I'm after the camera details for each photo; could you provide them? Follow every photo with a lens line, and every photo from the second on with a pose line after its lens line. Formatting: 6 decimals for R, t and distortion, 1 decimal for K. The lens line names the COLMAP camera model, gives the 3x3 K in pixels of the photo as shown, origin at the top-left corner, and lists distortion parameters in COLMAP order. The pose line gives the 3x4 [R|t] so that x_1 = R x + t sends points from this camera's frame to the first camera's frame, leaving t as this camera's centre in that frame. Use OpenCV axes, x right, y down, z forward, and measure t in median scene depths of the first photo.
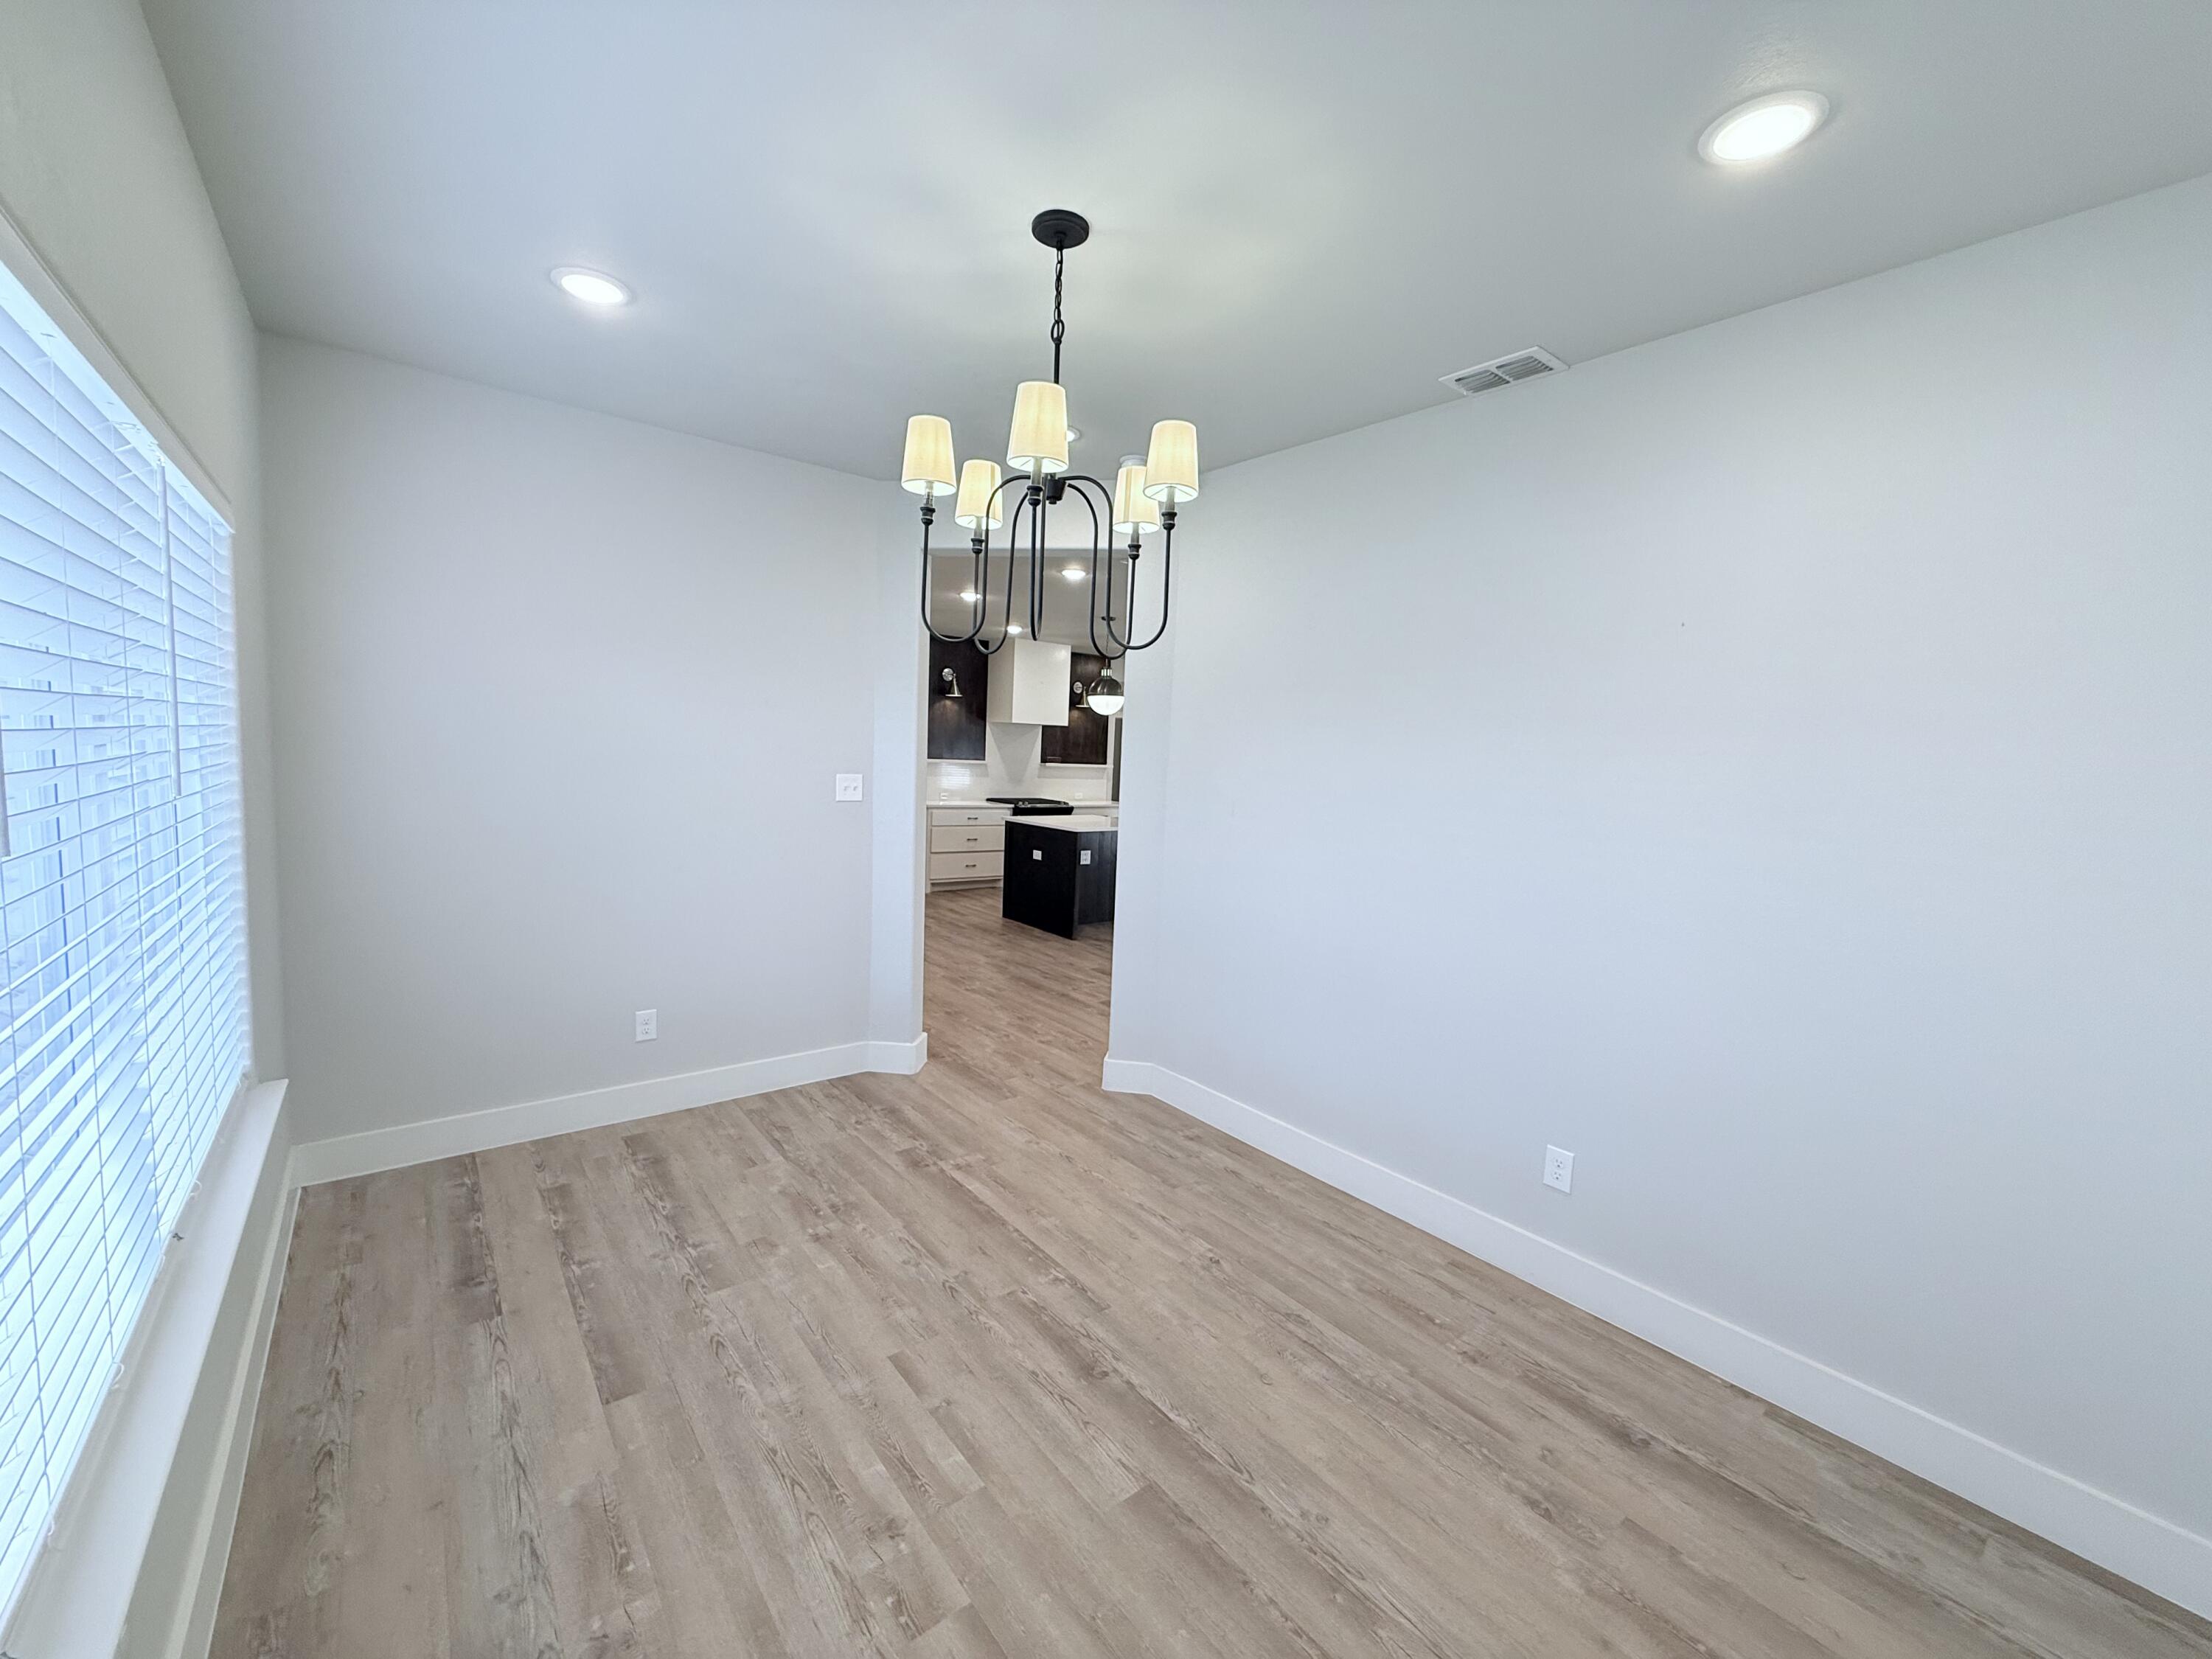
lens RADIAL K [[882.6, 0, 1096.3], [0, 882.6, 828.4], [0, 0, 1]] dist [-0.000016, 0.000212]
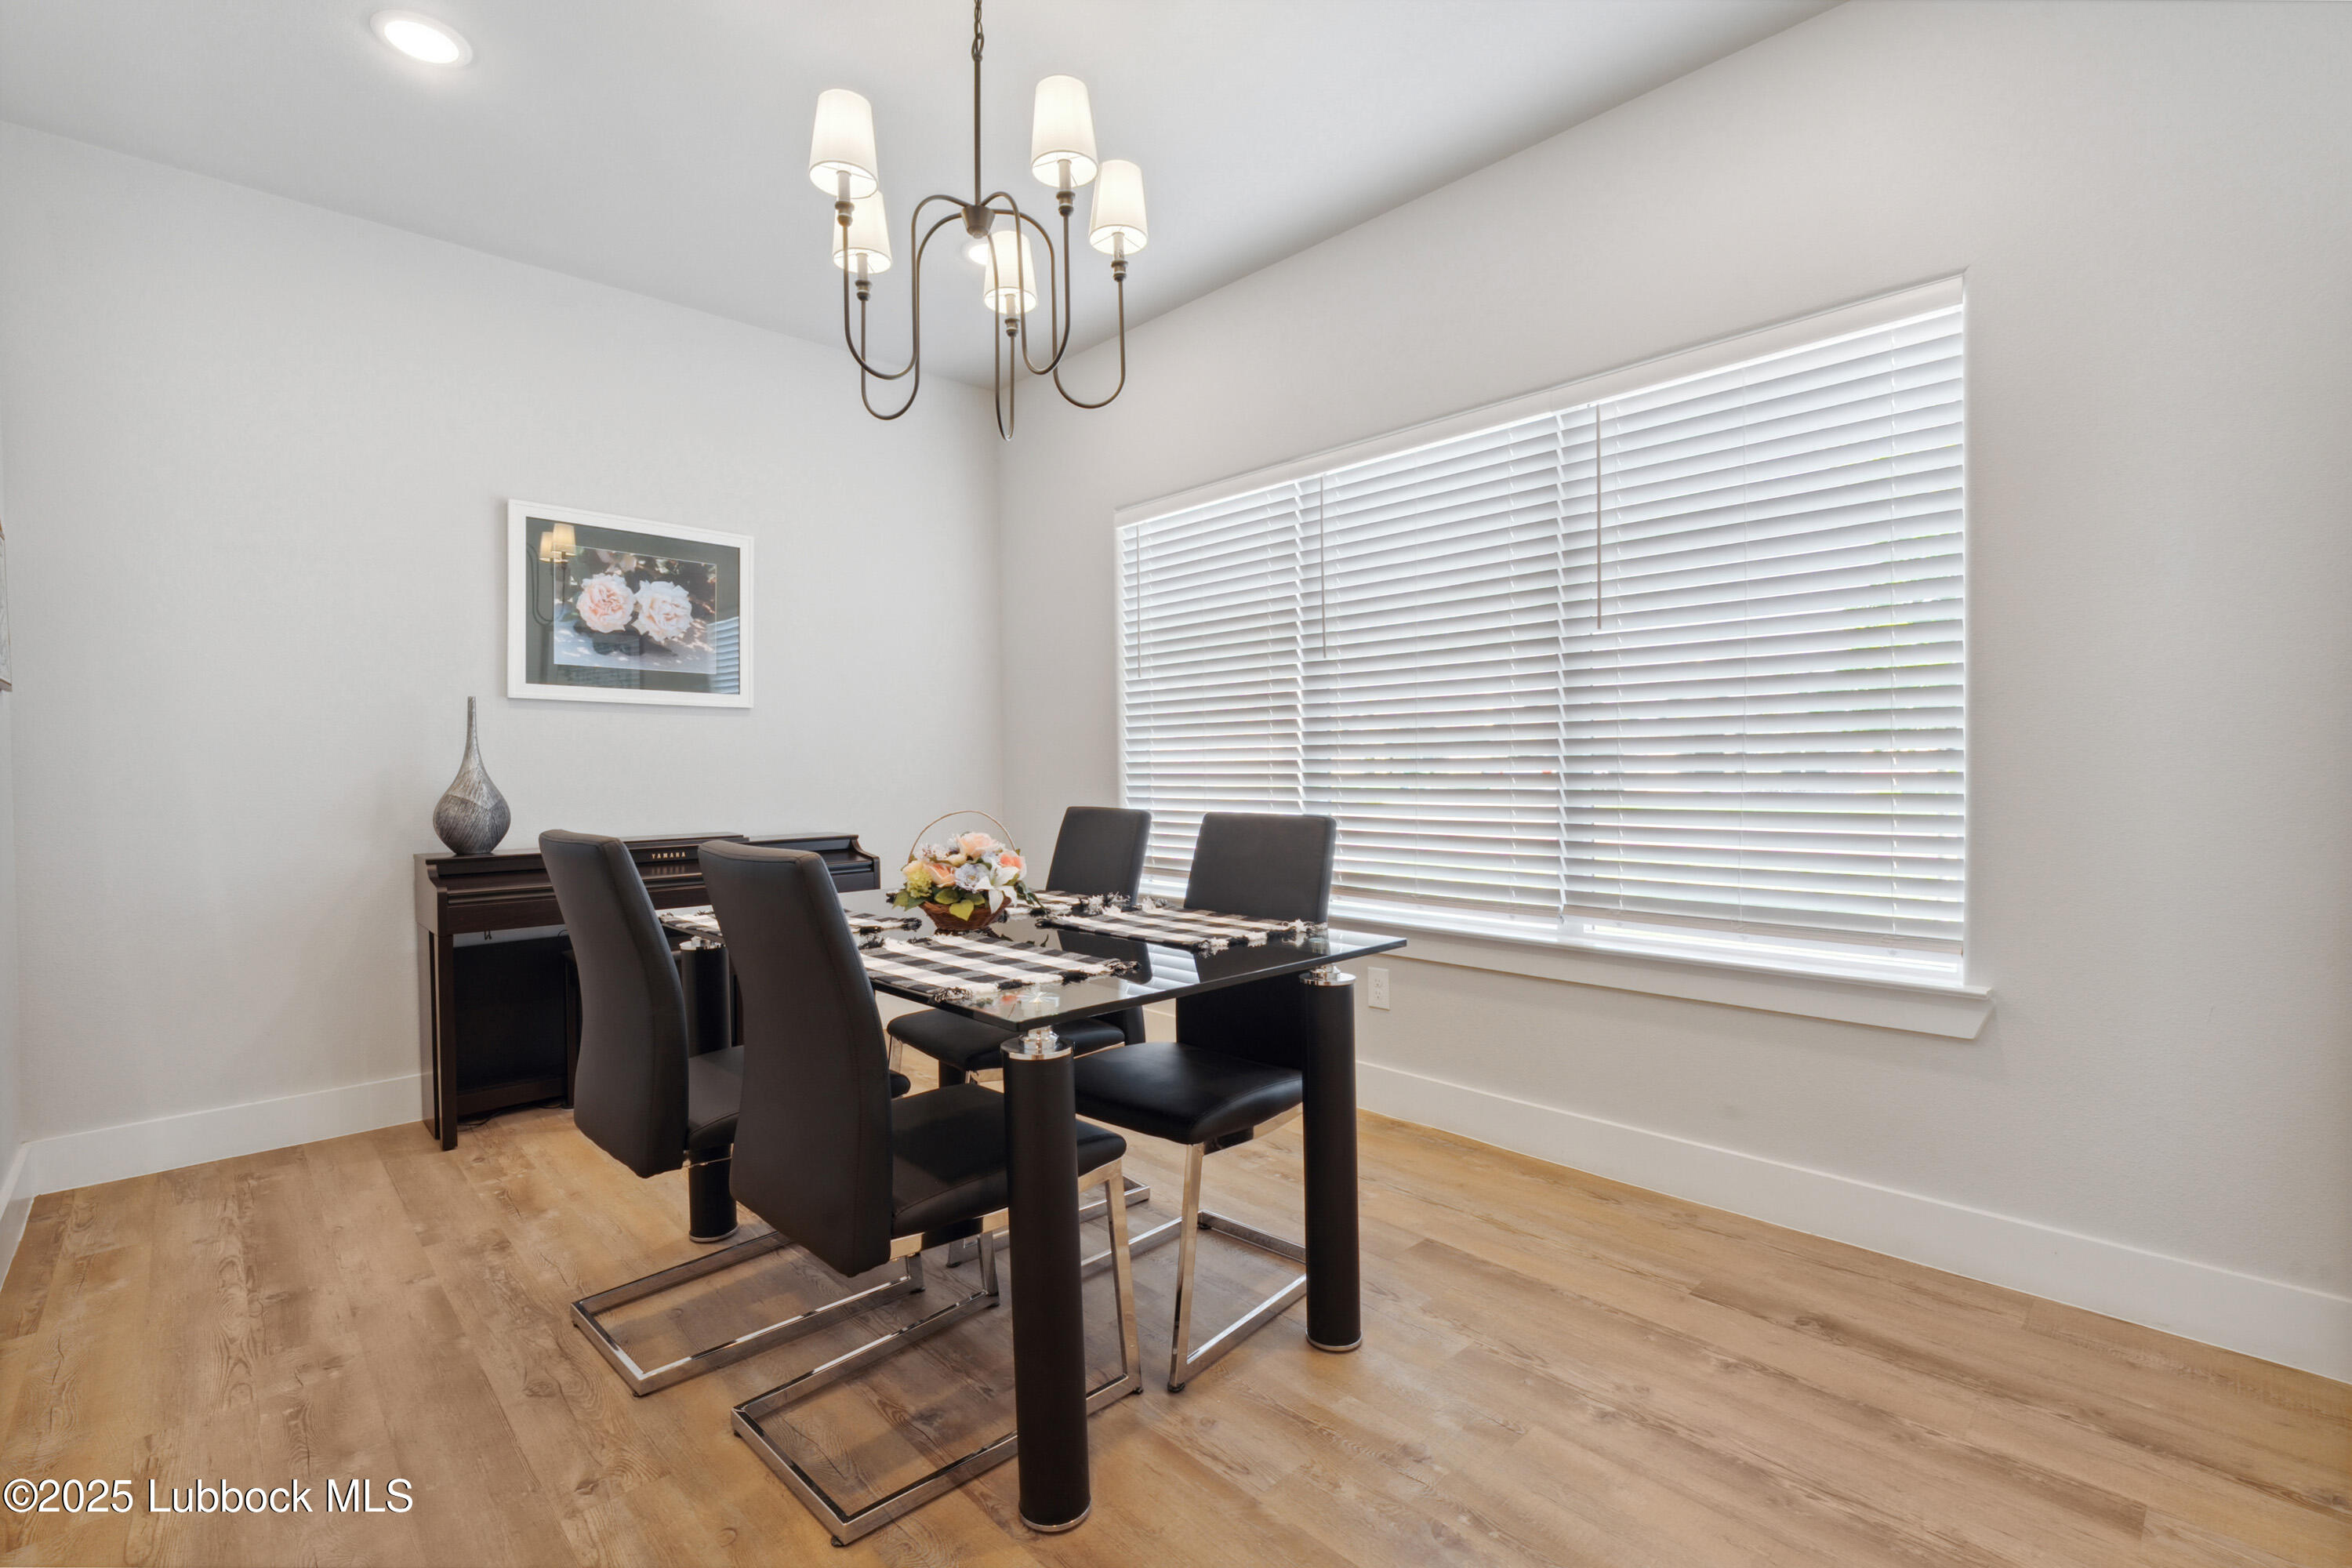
lens RADIAL K [[1061.5, 0, 1180.0], [0, 1061.5, 777.5], [0, 0, 1]] dist [-0.008012, 0.001013]
pose [[-0.995501, -0.029483, -0.090051, -0.151231], [-0.038282, 0.994490, 0.097596, 0.042351], [0.086678, 0.100605, -0.991144, 1.883966]]
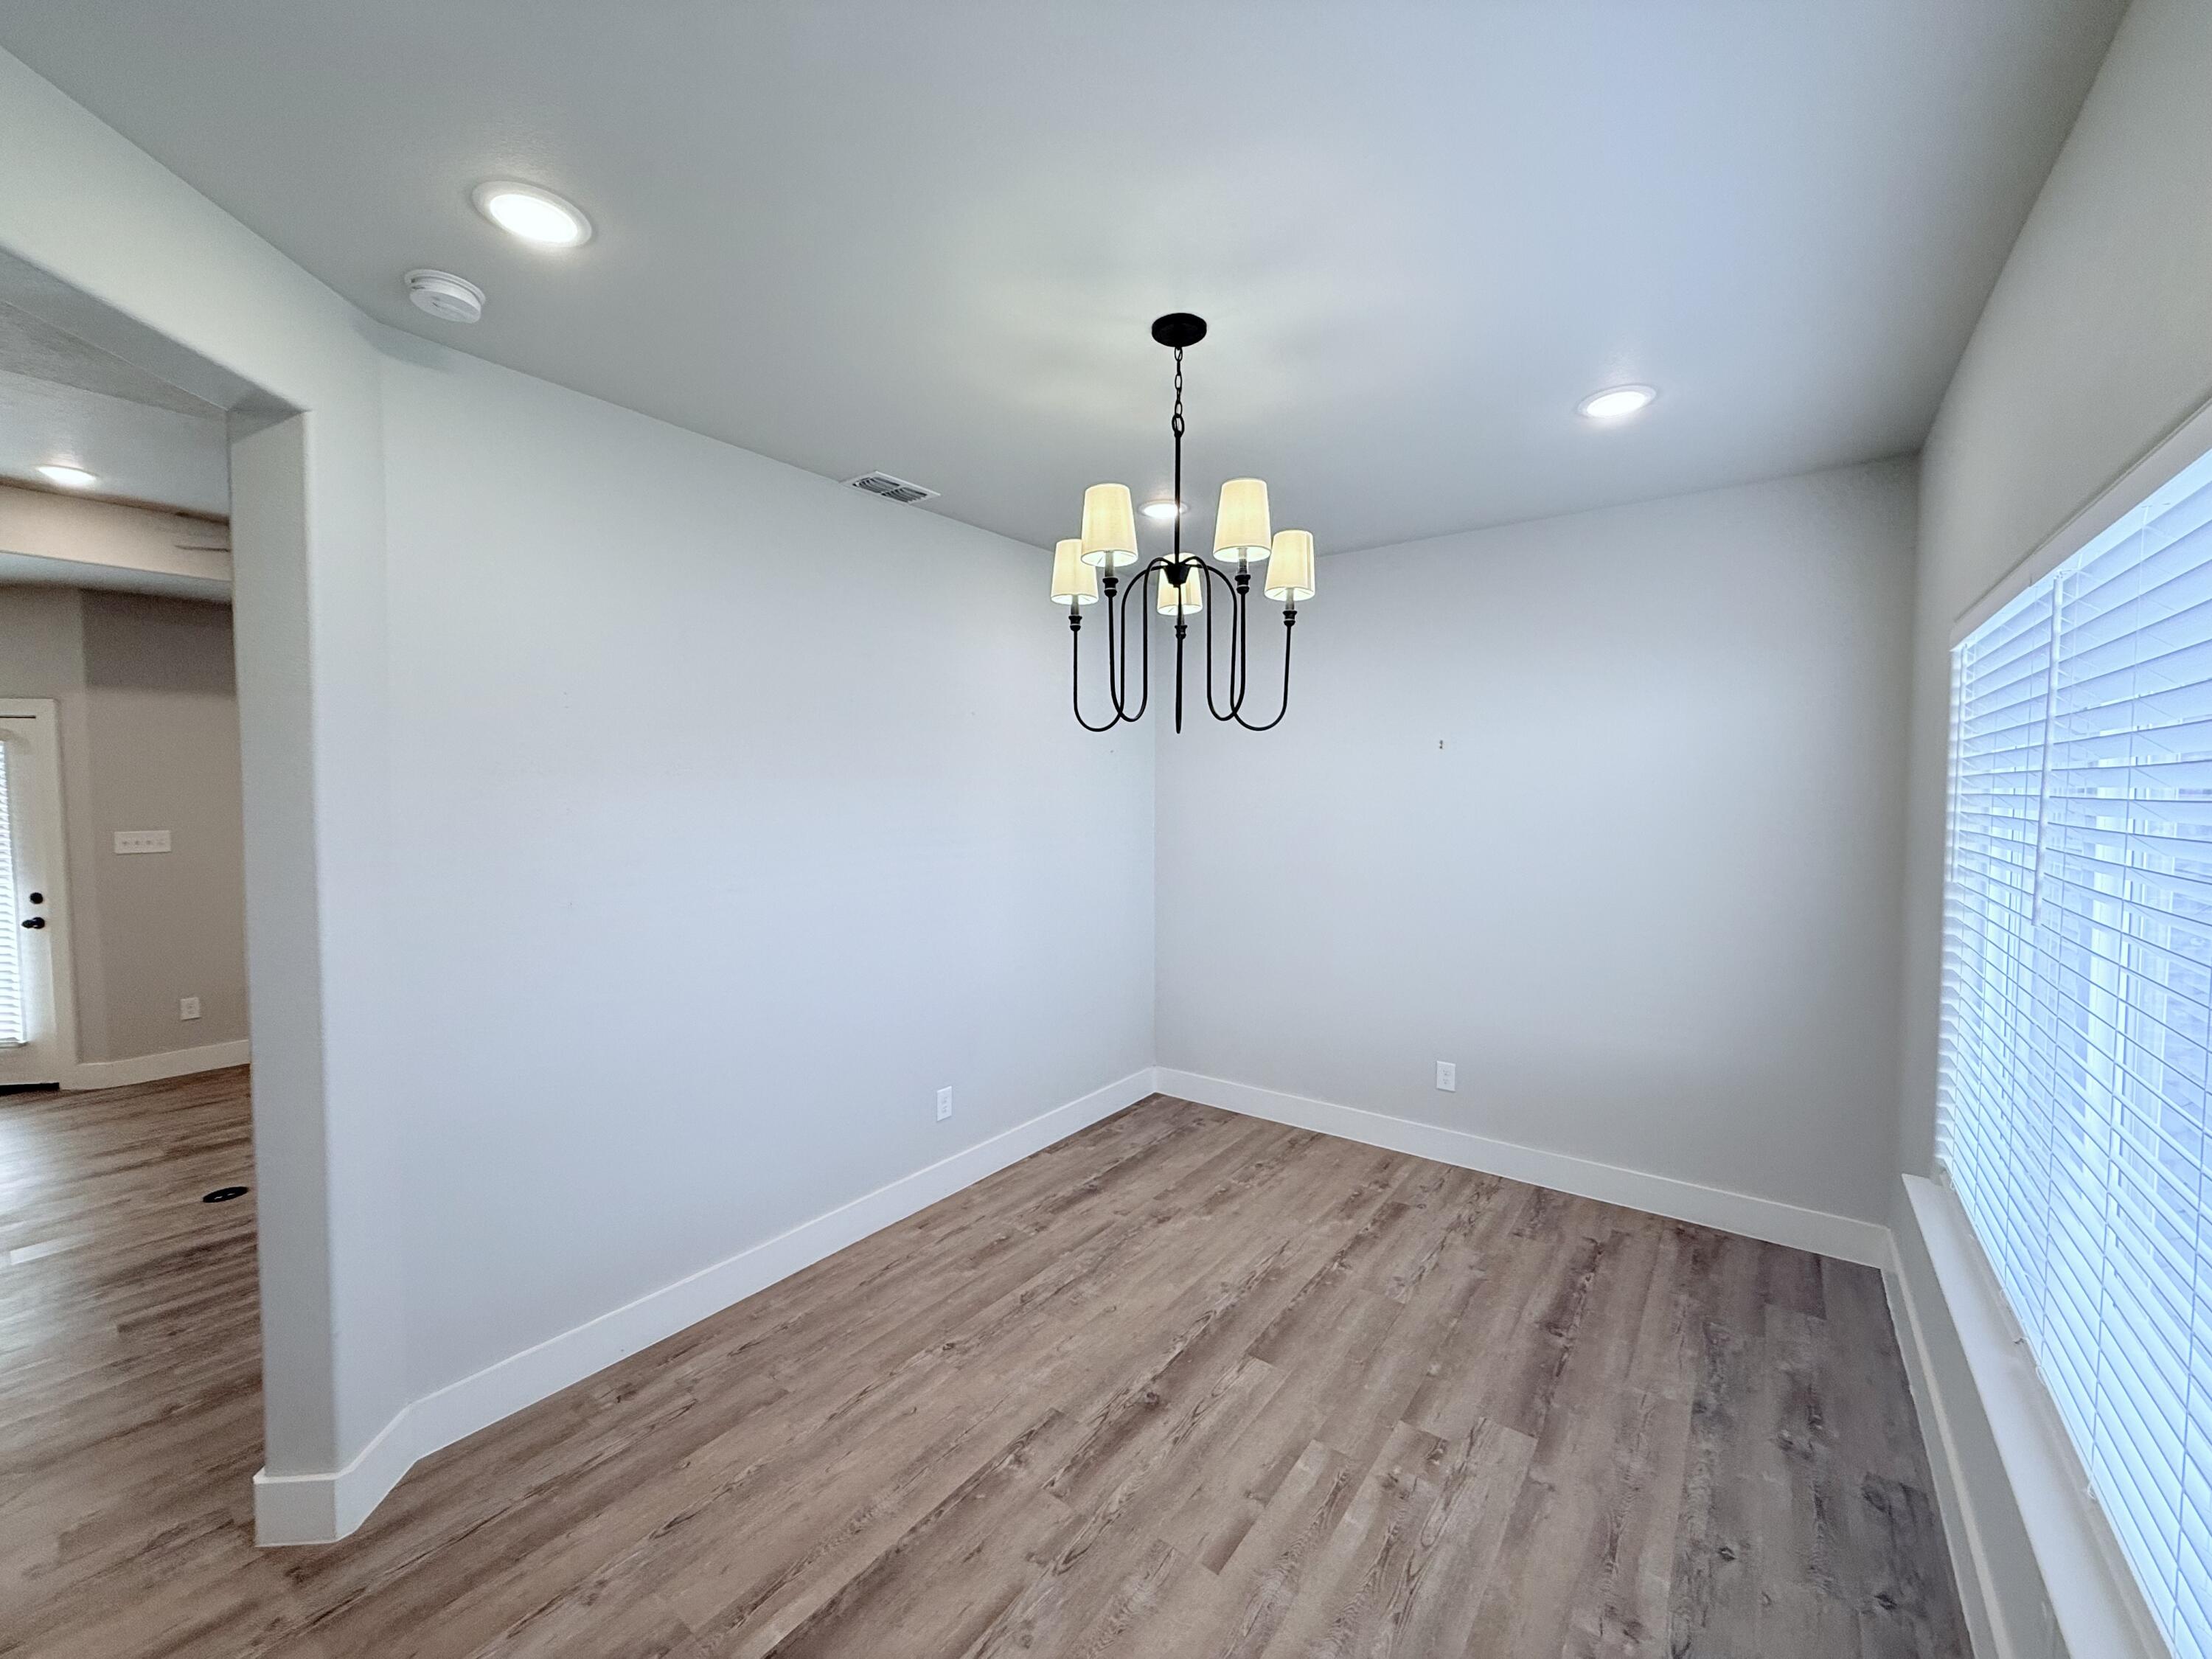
lens RADIAL K [[882.6, 0, 1095.8], [0, 882.6, 828.8], [0, 0, 1]] dist [-0.000016, 0.000212]
pose [[-0.251689, -0.084049, 0.964152, -0.938111], [0.078331, 0.991184, 0.106853, -0.185982], [-0.964633, 0.102417, -0.242887, 1.232534]]
